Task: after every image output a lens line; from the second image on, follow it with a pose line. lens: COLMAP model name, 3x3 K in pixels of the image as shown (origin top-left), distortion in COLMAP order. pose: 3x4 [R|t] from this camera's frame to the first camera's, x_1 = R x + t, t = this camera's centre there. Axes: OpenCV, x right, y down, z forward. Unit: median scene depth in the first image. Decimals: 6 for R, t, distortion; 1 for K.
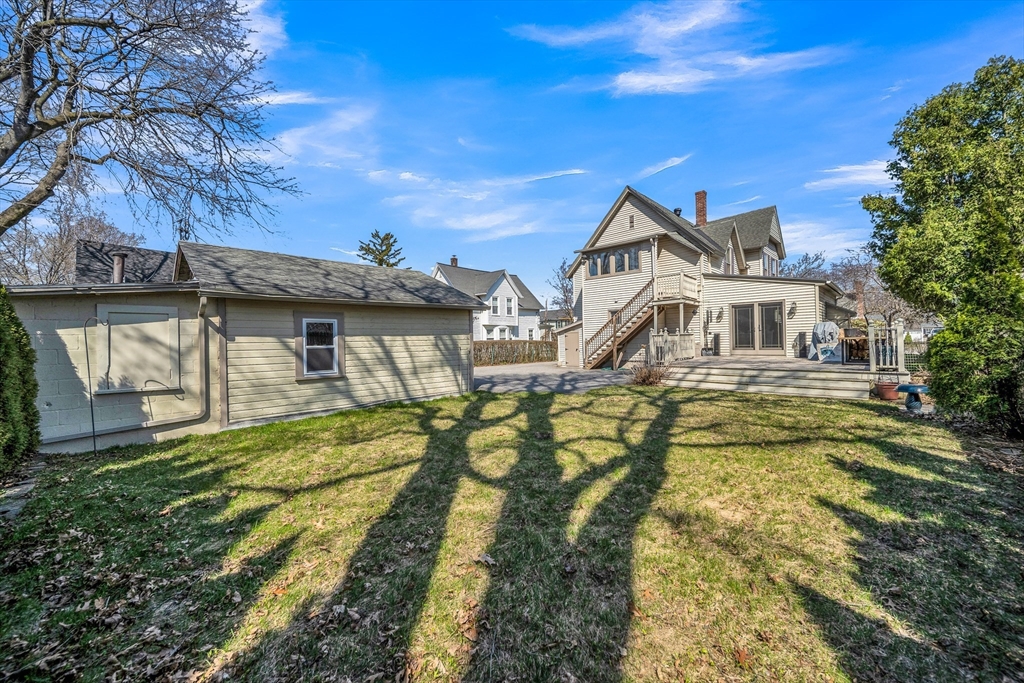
lens RADIAL K [[372.7, 0, 509.7], [0, 372.7, 336.2], [0, 0, 1]] dist [0.000001, 0.000014]
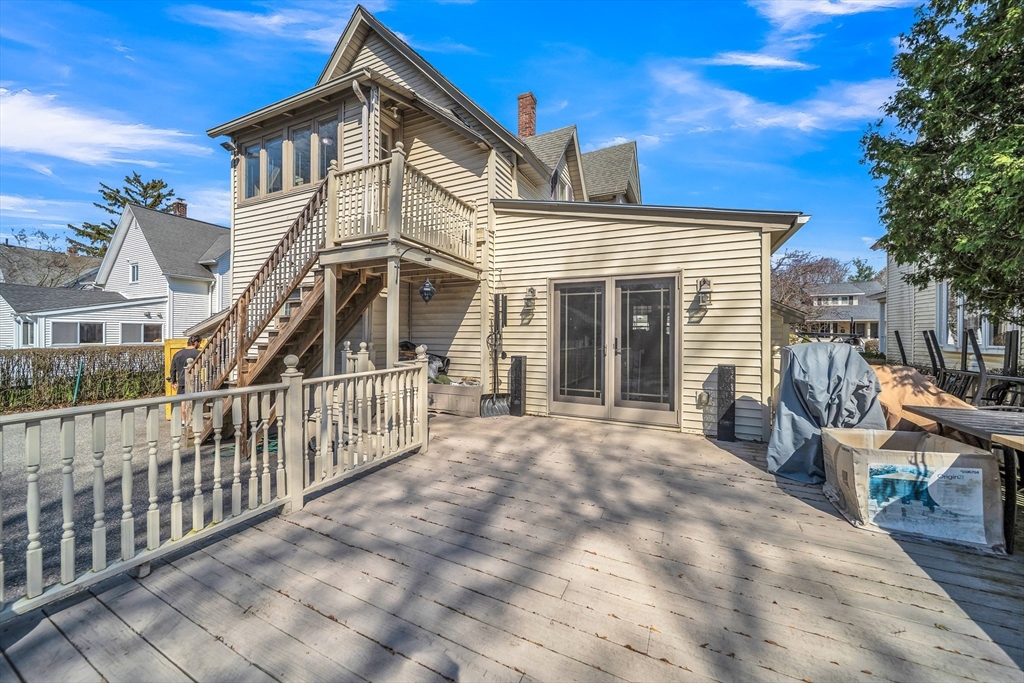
lens RADIAL K [[365.3, 0, 512.0], [0, 365.3, 341.5], [0, 0, 1]] dist [-0.000527, 0.000032]
pose [[0.939970, 0.014510, 0.340949, 0.423754], [-0.024688, 0.999369, 0.025533, -0.031613], [-0.340363, -0.032418, 0.939735, 0.655198]]
